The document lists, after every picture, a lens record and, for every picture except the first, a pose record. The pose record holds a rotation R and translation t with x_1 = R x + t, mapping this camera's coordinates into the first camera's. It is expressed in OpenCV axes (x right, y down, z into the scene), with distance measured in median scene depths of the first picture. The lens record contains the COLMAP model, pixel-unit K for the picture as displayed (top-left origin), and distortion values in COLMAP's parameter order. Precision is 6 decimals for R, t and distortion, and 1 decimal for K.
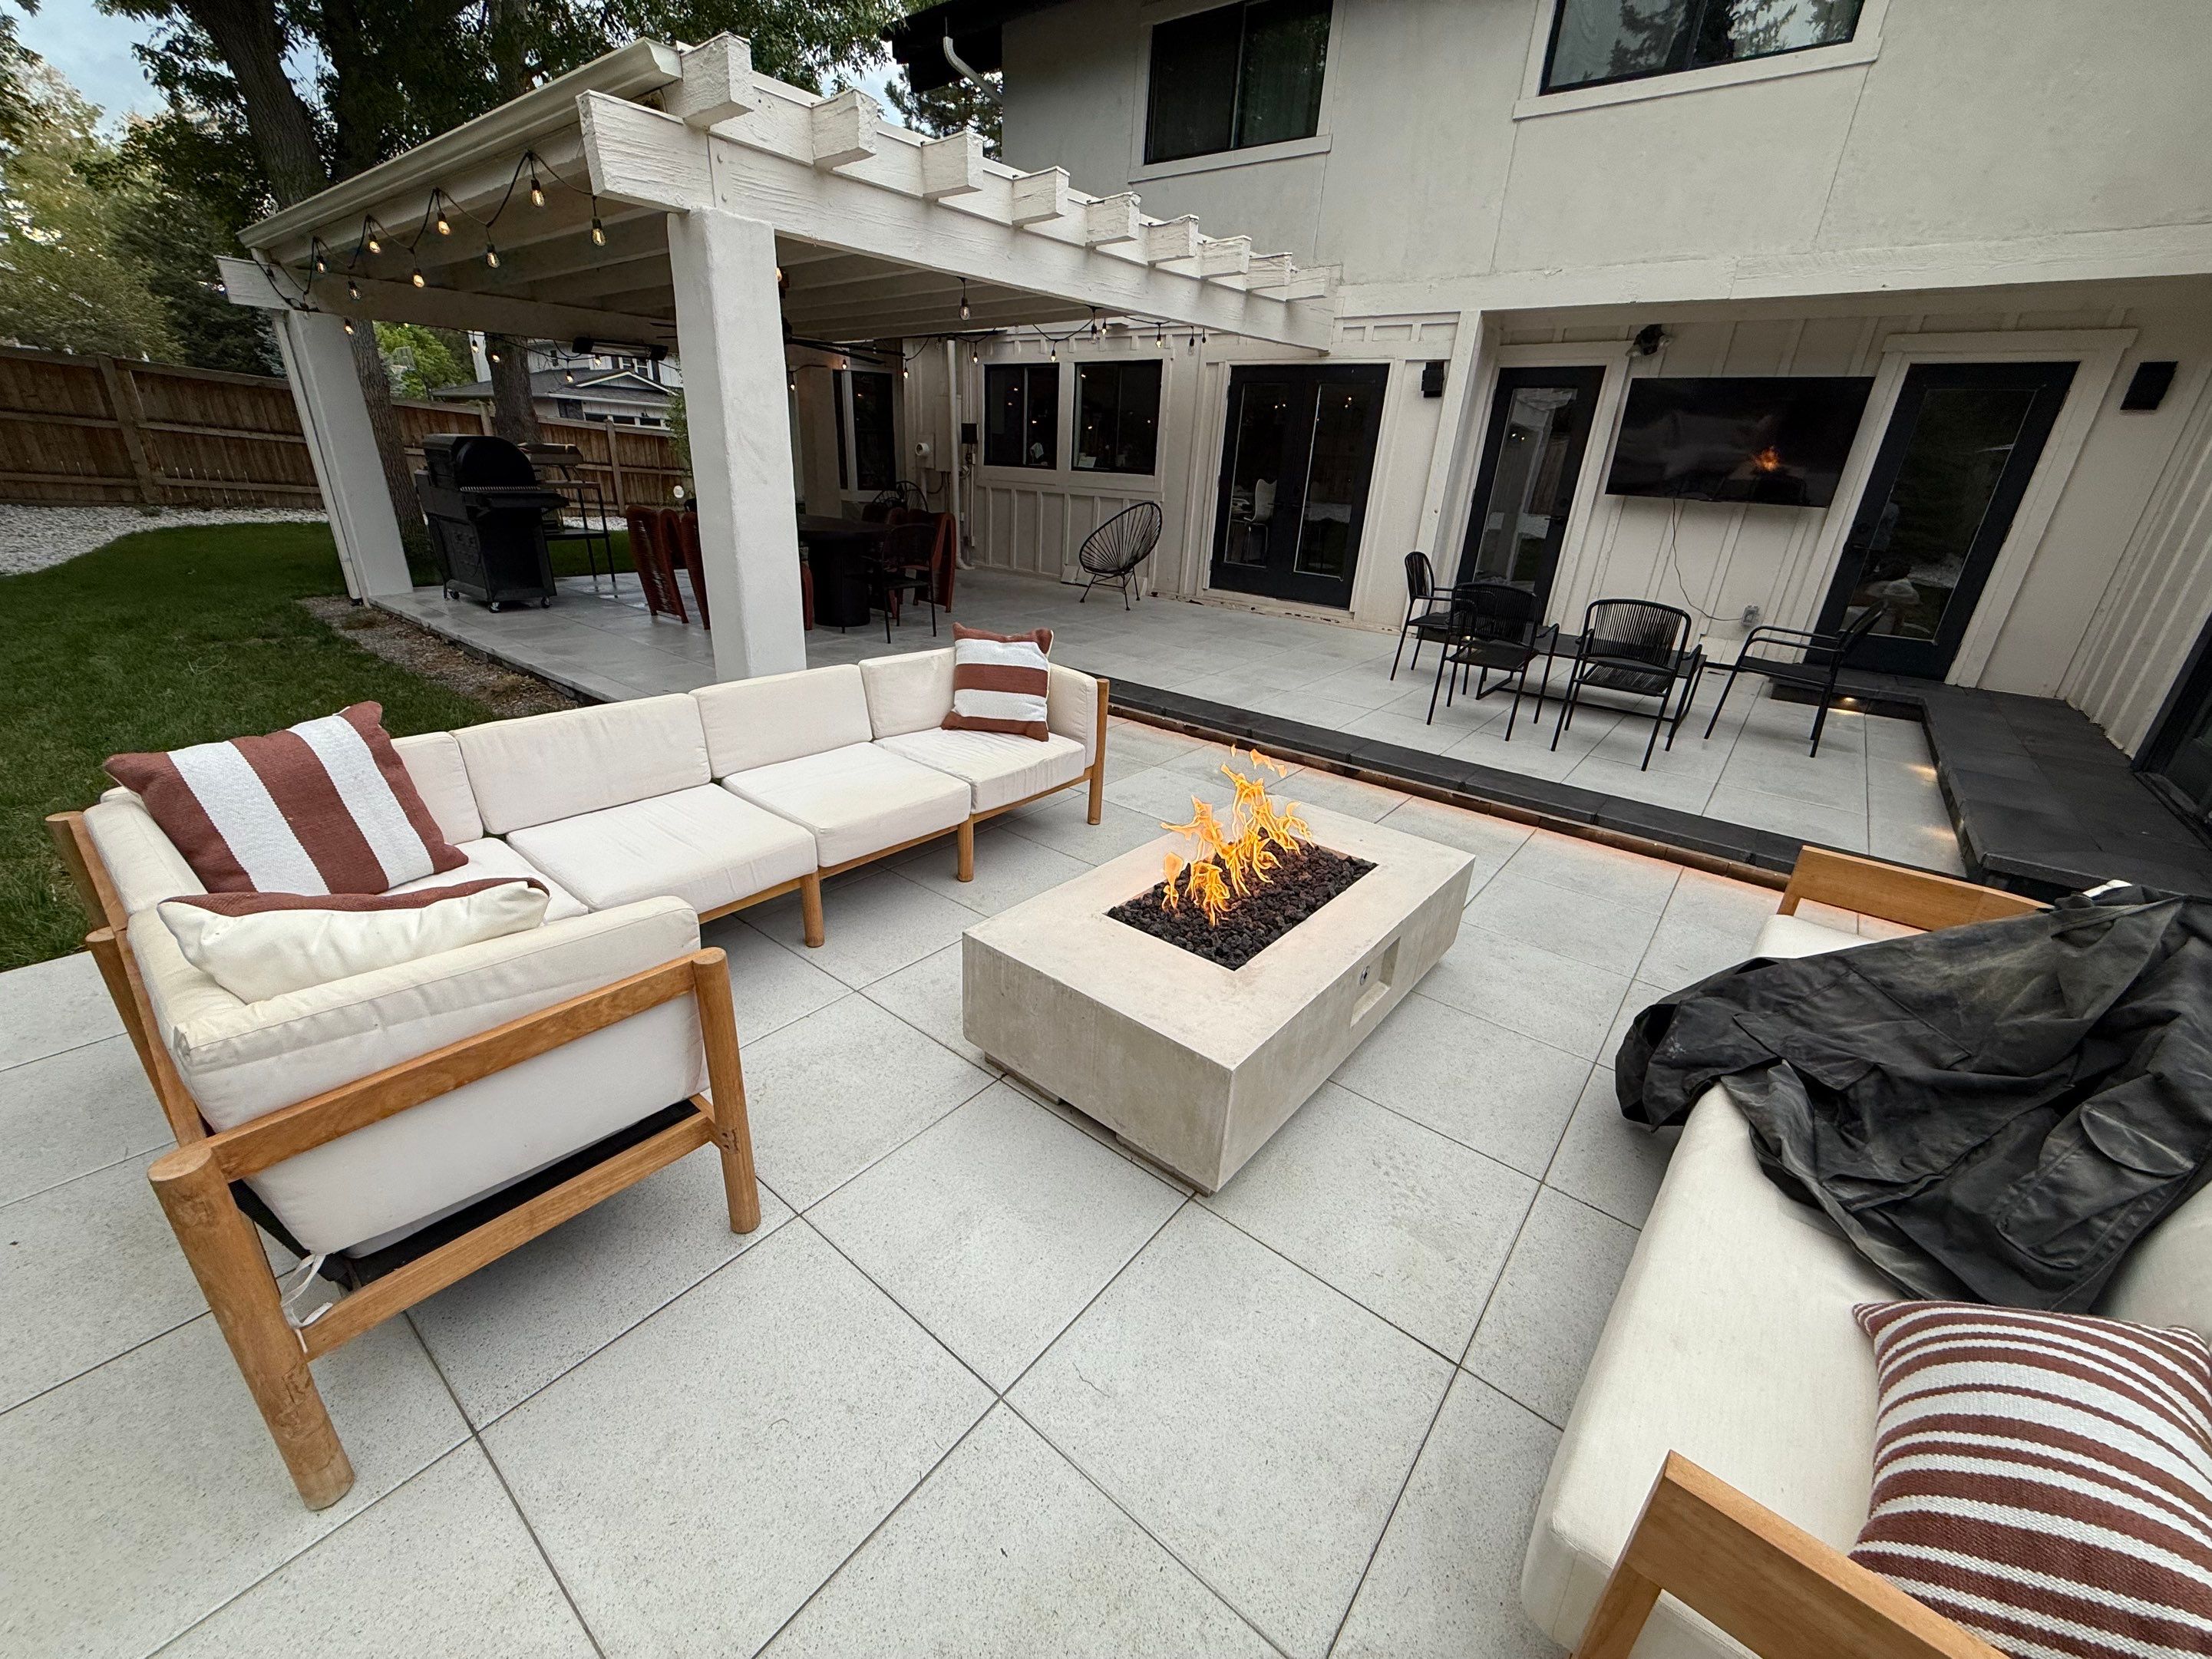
lens RADIAL K [[885.9, 0, 1099.6], [0, 885.9, 830.1], [0, 0, 1]] dist [-0.001647, 0.000532]
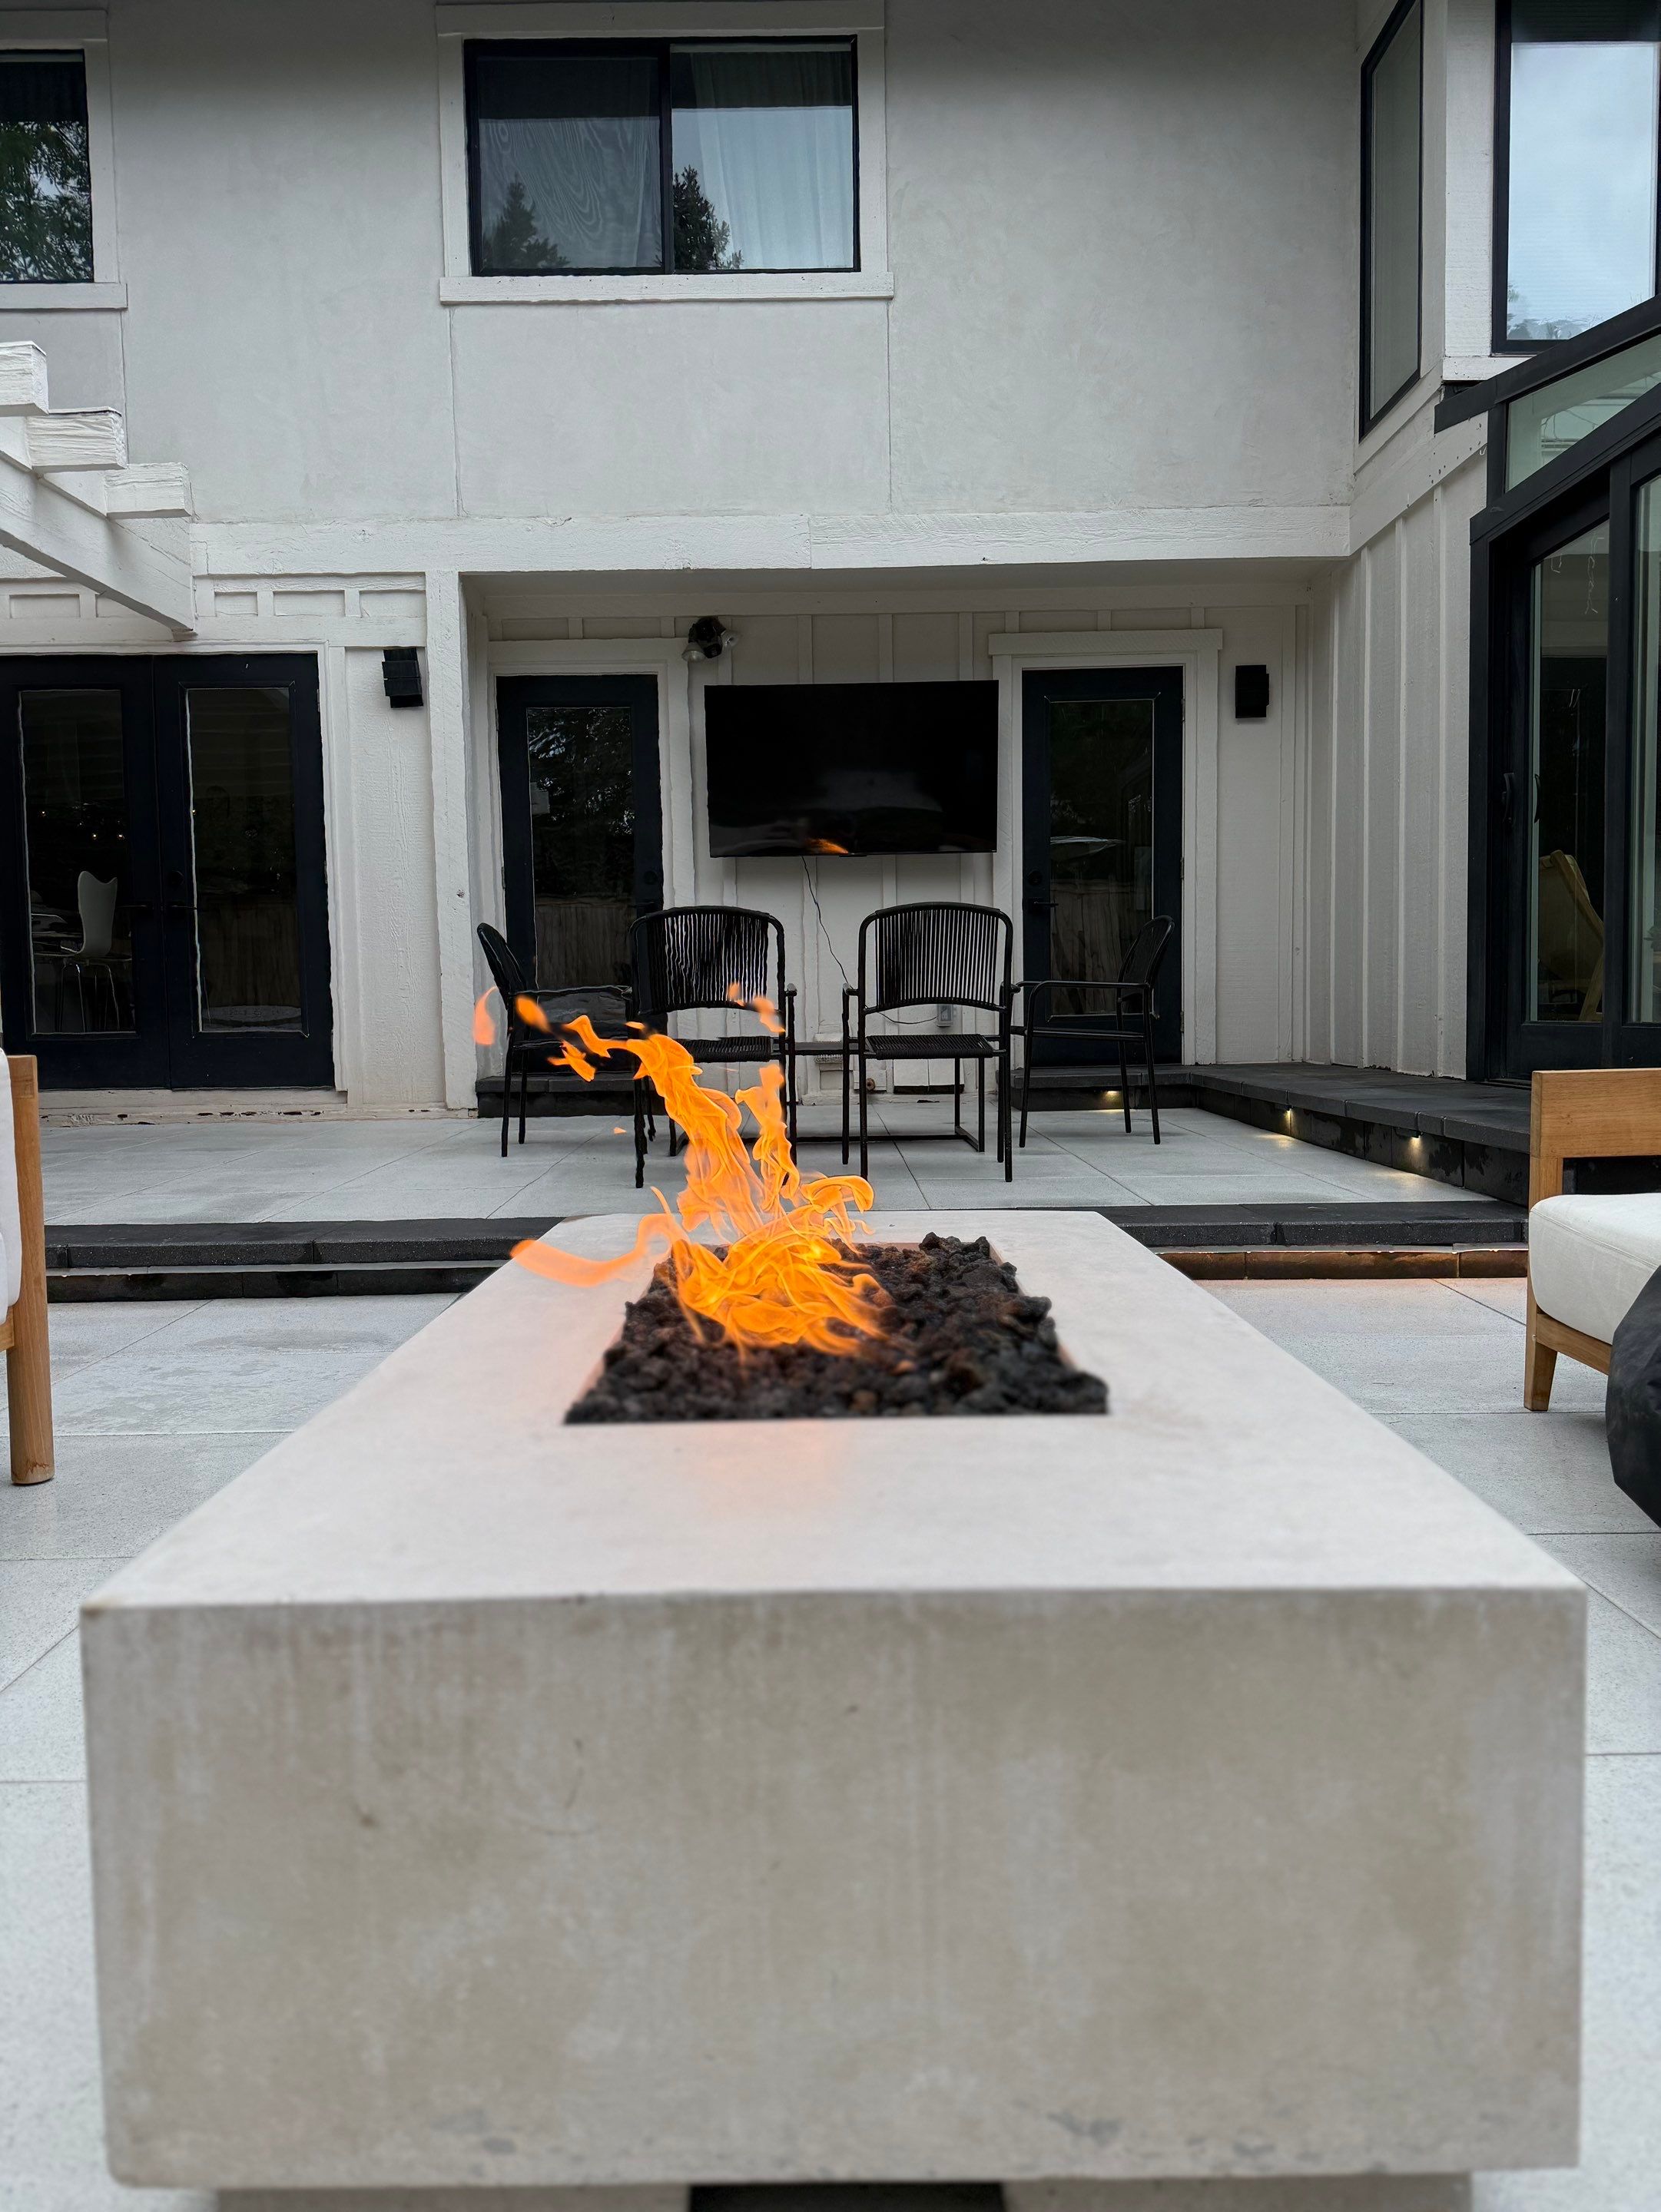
lens RADIAL K [[1556.5, 0, 827.2], [0, 1556.5, 1111.8], [0, 0, 1]] dist [0.059779, -0.082367]
pose [[0.772171, -0.109542, 0.625902, -0.083640], [0.299834, 0.931282, -0.206915, 0.047480], [-0.560225, 0.347441, 0.751953, 0.203286]]
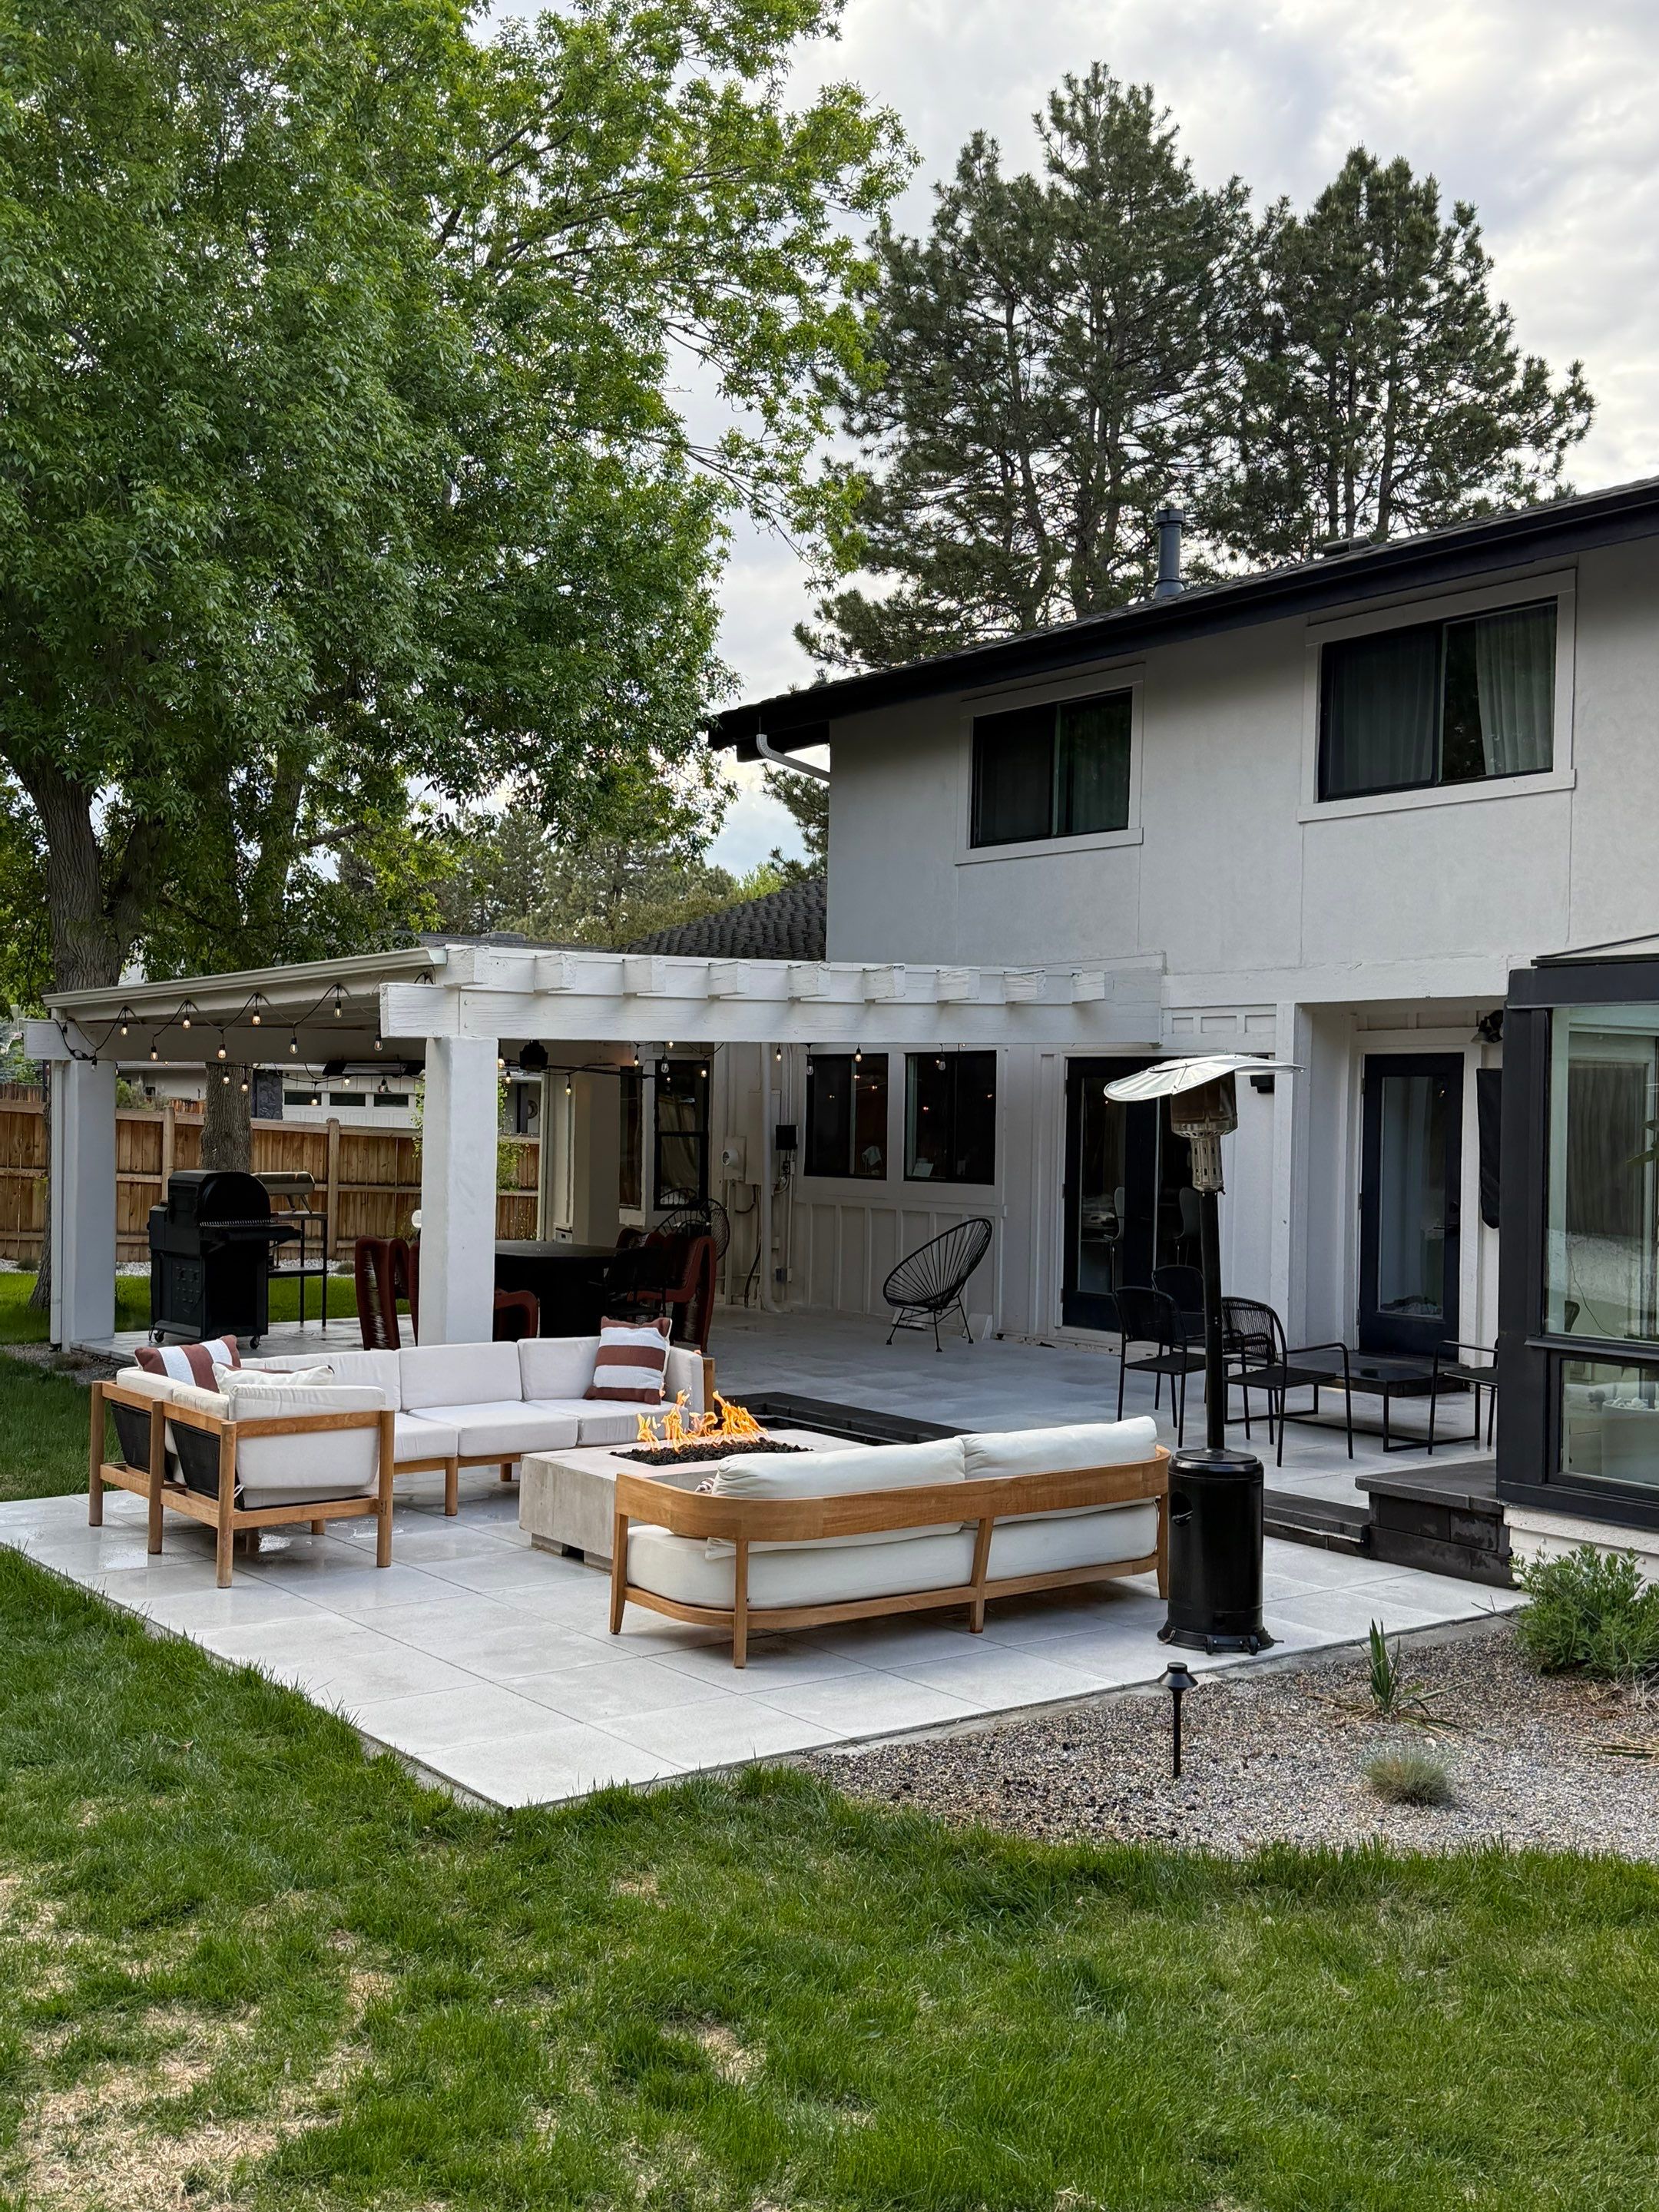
lens RADIAL K [[2218.5, 0, 829.5], [0, 2218.5, 1106.0], [0, 0, 1]] dist [0.109198, -0.003068]
pose [[0.971249, -0.036003, -0.235328, 0.526682], [-0.059999, 0.919570, -0.388317, 0.405374], [0.230381, 0.391272, 0.890972, -1.073744]]
